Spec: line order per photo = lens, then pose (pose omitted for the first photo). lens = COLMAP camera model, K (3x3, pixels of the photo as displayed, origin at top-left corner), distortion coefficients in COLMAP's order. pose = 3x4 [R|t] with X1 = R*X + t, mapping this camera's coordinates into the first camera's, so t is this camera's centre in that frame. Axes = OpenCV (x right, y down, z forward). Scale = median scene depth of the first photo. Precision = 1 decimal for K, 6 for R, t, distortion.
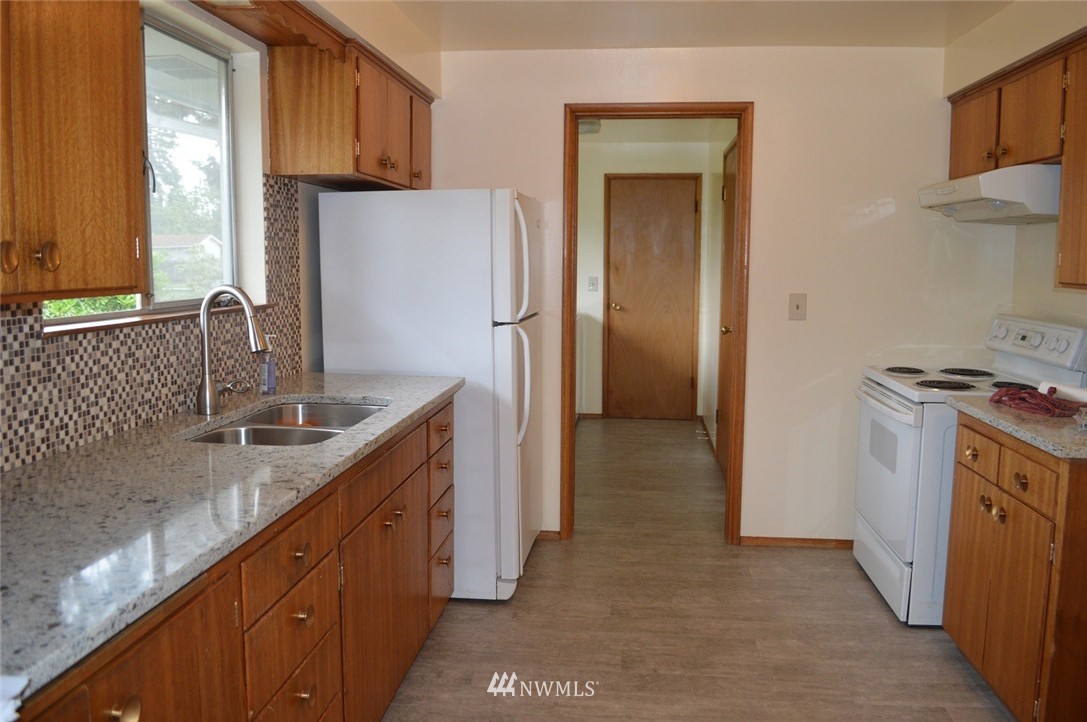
lens RADIAL K [[843.0, 0, 543.5], [0, 843.0, 361.0], [0, 0, 1]] dist [-0.081415, -0.002191]
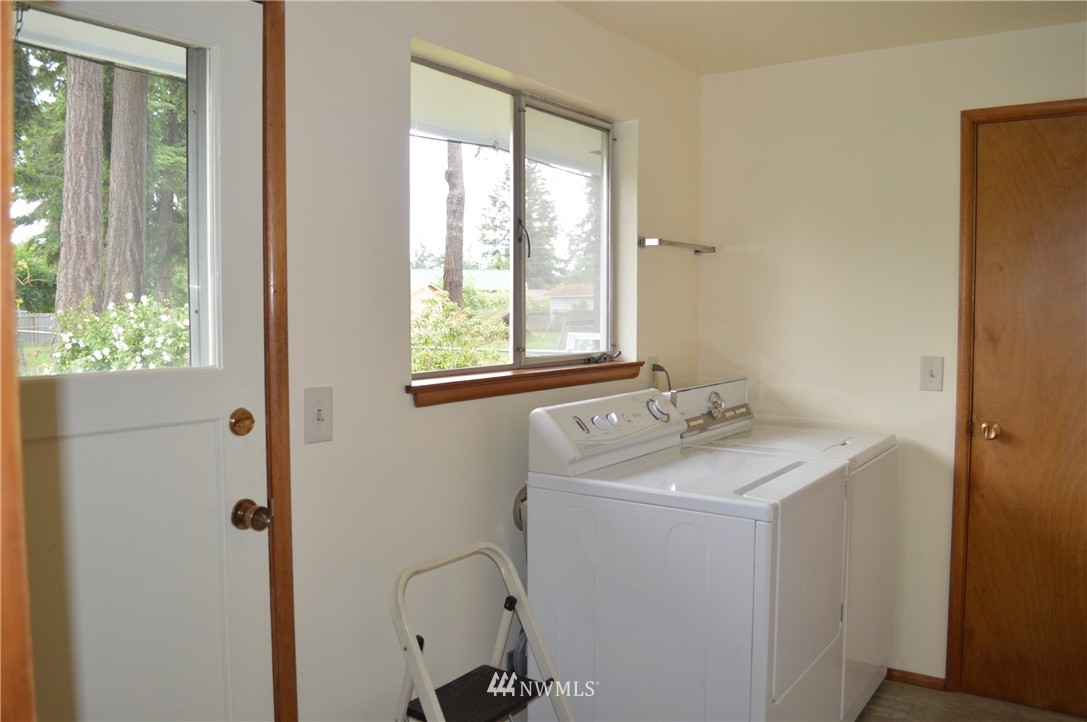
lens RADIAL K [[843.0, 0, 543.5], [0, 843.0, 361.0], [0, 0, 1]] dist [-0.081415, -0.002191]
pose [[0.905587, 0.018235, -0.423769, 0.057610], [-0.047828, 0.997094, -0.059302, -0.063372], [0.421456, 0.073971, 0.903827, 0.535561]]
